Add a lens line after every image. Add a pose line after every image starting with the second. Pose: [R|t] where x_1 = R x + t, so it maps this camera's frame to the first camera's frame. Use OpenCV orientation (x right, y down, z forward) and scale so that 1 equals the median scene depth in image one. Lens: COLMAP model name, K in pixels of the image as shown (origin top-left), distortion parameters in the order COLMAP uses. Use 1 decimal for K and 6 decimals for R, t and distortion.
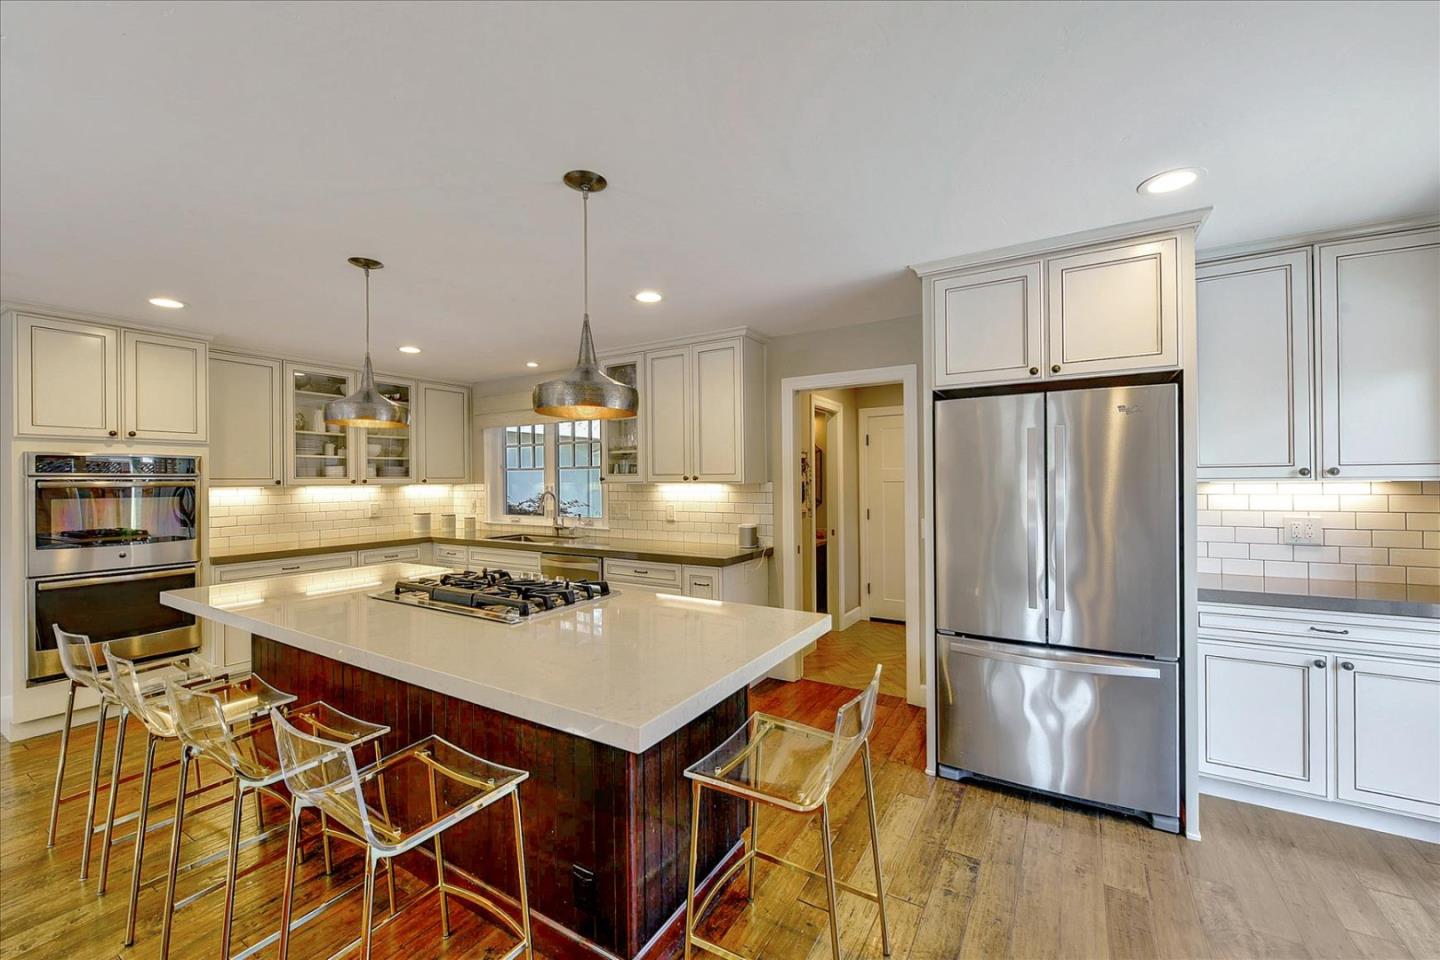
lens RADIAL K [[577.8, 0, 718.5], [0, 577.8, 481.7], [0, 0, 1]] dist [0.000905, -0.002513]
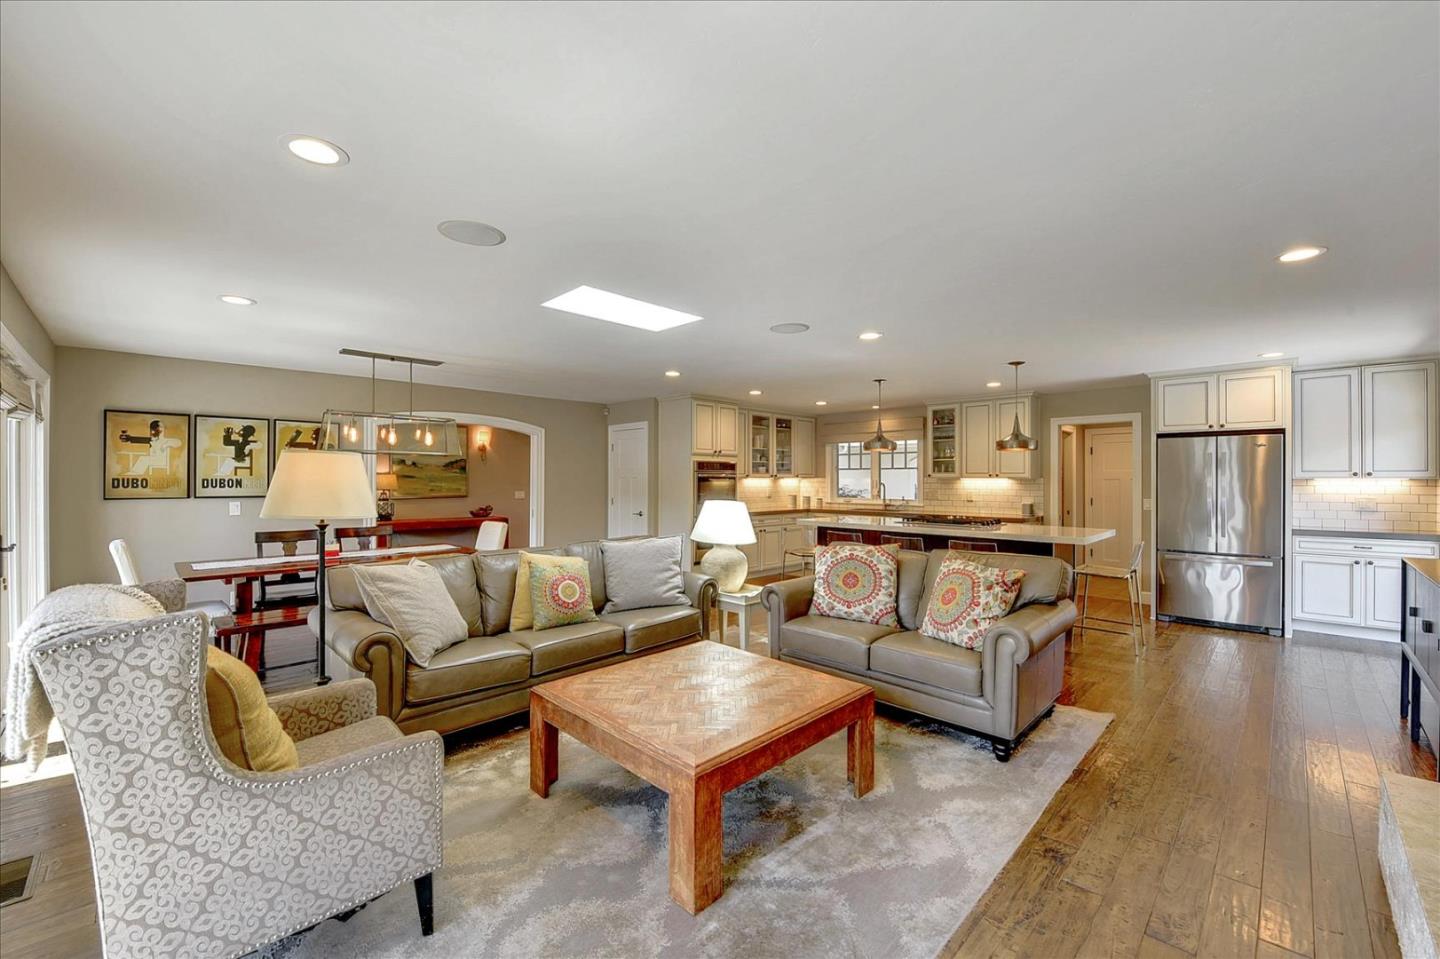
lens RADIAL K [[577.8, 0, 752.9], [0, 577.8, 480.5], [0, 0, 1]] dist [0.000905, -0.002513]
pose [[0.980791, 0.009445, -0.194833, -0.644506], [-0.009219, 0.999955, 0.002069, 0.019198], [0.194844, -0.000233, 0.980834, -1.315586]]
